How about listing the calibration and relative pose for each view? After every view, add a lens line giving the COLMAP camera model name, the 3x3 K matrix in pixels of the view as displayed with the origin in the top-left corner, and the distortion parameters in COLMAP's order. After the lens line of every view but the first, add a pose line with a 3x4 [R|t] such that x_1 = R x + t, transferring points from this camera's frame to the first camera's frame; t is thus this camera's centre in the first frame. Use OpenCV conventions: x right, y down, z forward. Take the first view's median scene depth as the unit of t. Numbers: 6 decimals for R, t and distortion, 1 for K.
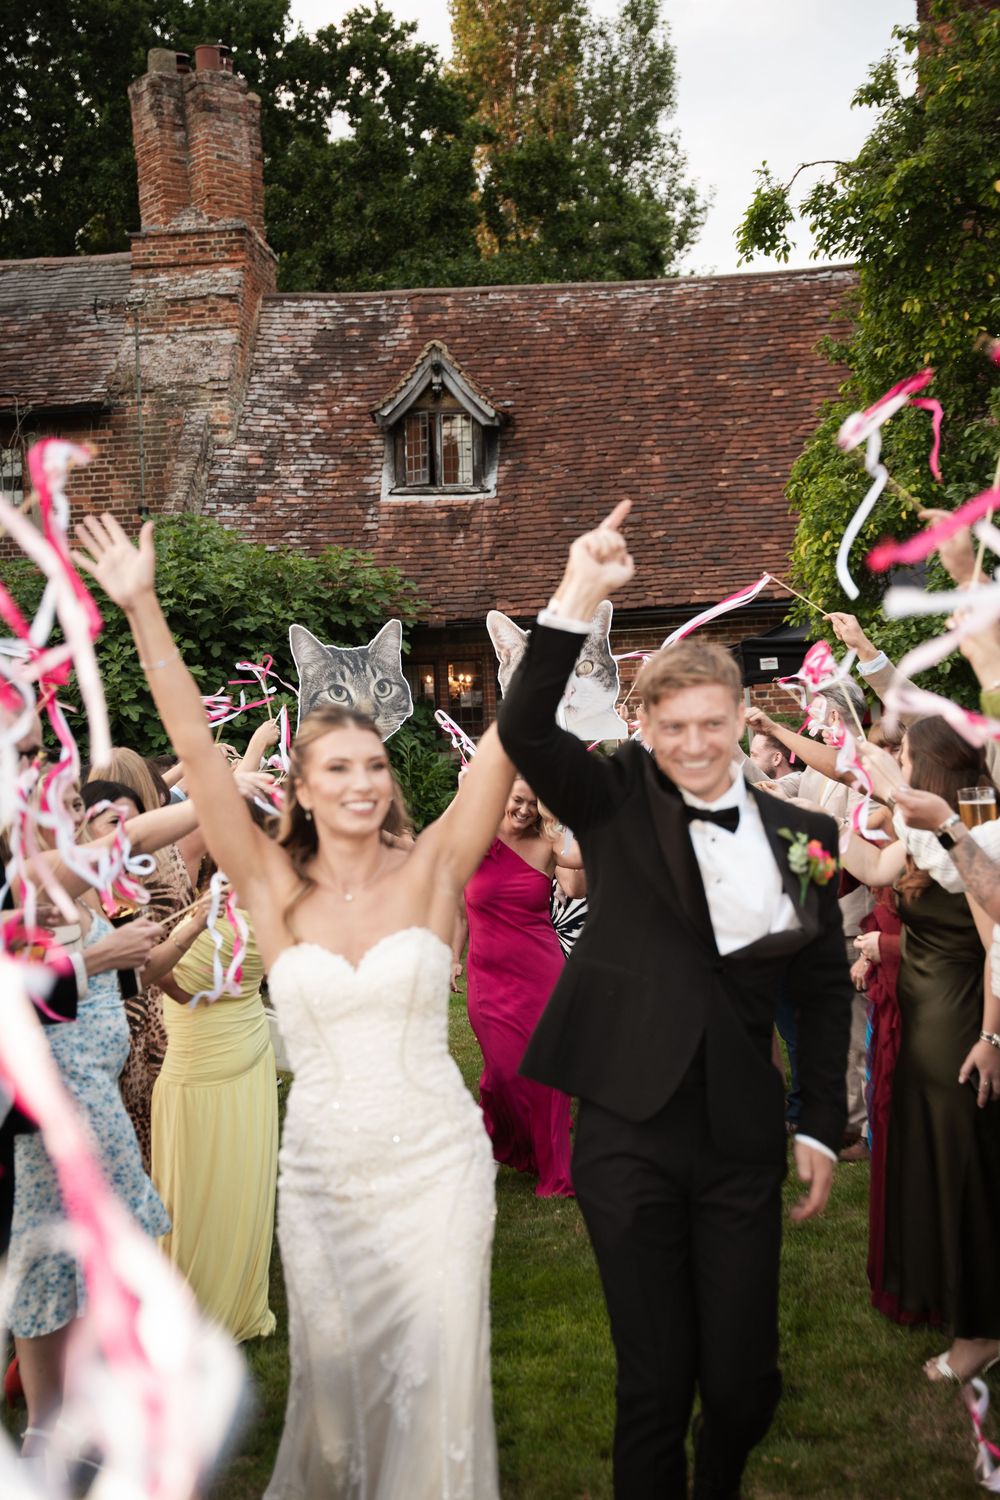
lens RADIAL K [[1881.2, 0, 499.8], [0, 1881.2, 744.0], [0, 0, 1]] dist [0.213758, 0.000000]
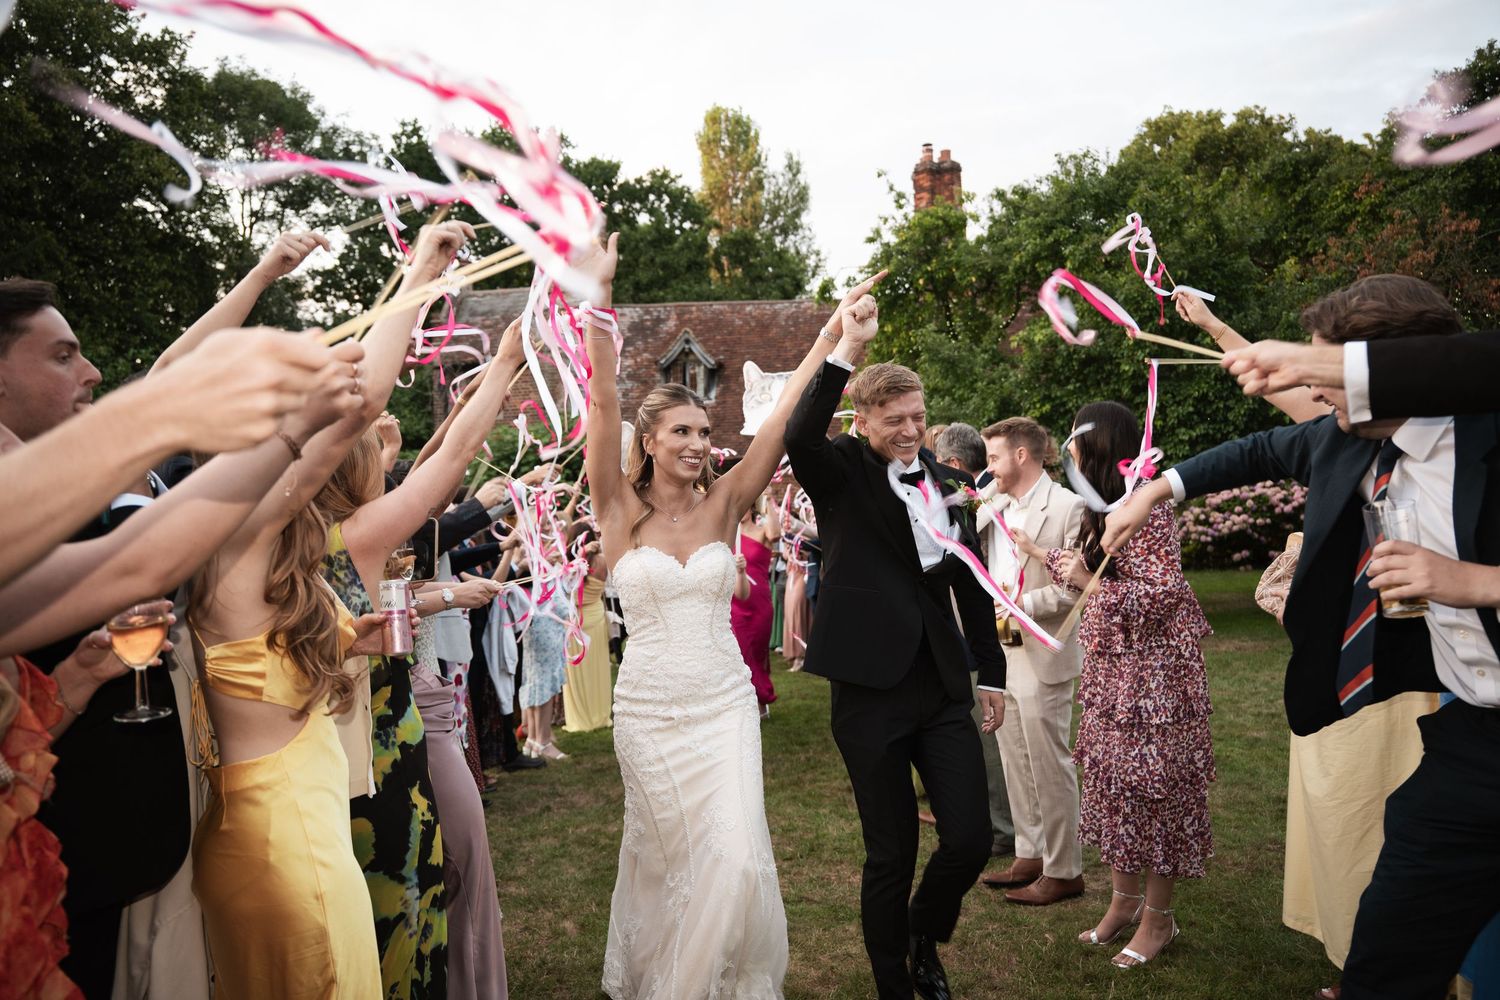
lens RADIAL K [[1016.6, 0, 746.6], [0, 1016.6, 503.2], [0, 0, 1]] dist [-0.084566, 0.025600]
pose [[0.999746, 0.008627, 0.020836, 0.009619], [-0.008101, 0.999650, -0.025181, 0.007028], [-0.021046, 0.025006, 0.999466, -0.102139]]
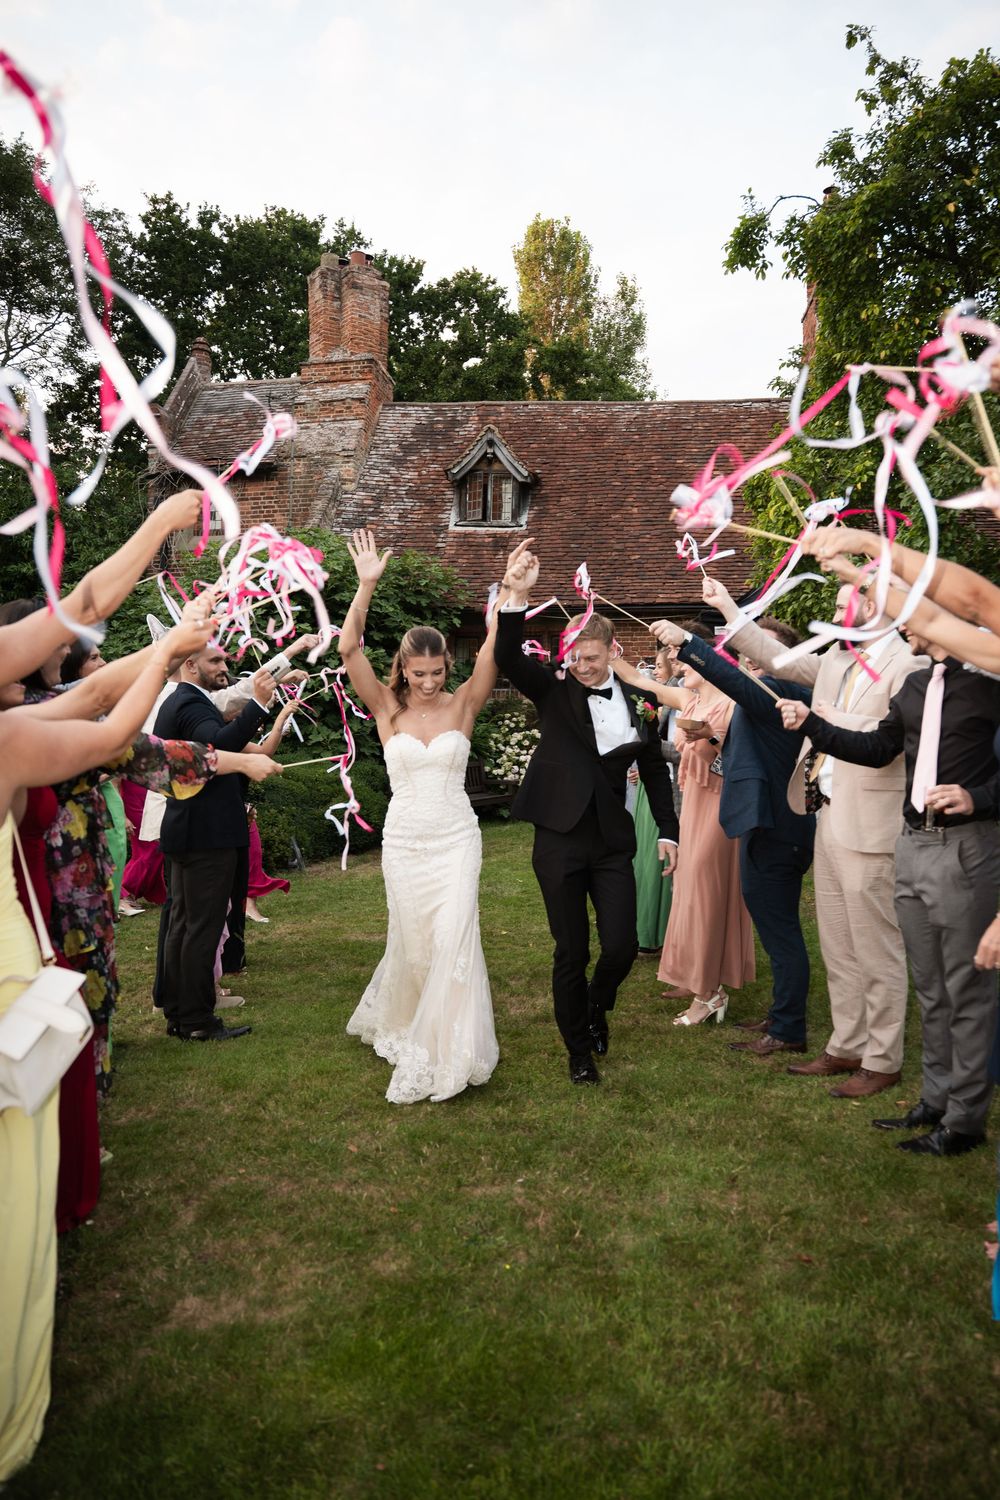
lens RADIAL K [[1016.6, 0, 500.6], [0, 1016.6, 749.7], [0, 0, 1]] dist [-0.084566, 0.025600]
pose [[0.998510, 0.046243, -0.028957, 0.008064], [-0.045313, 0.998461, 0.031975, 0.015784], [0.030391, -0.030615, 0.999069, 0.181337]]
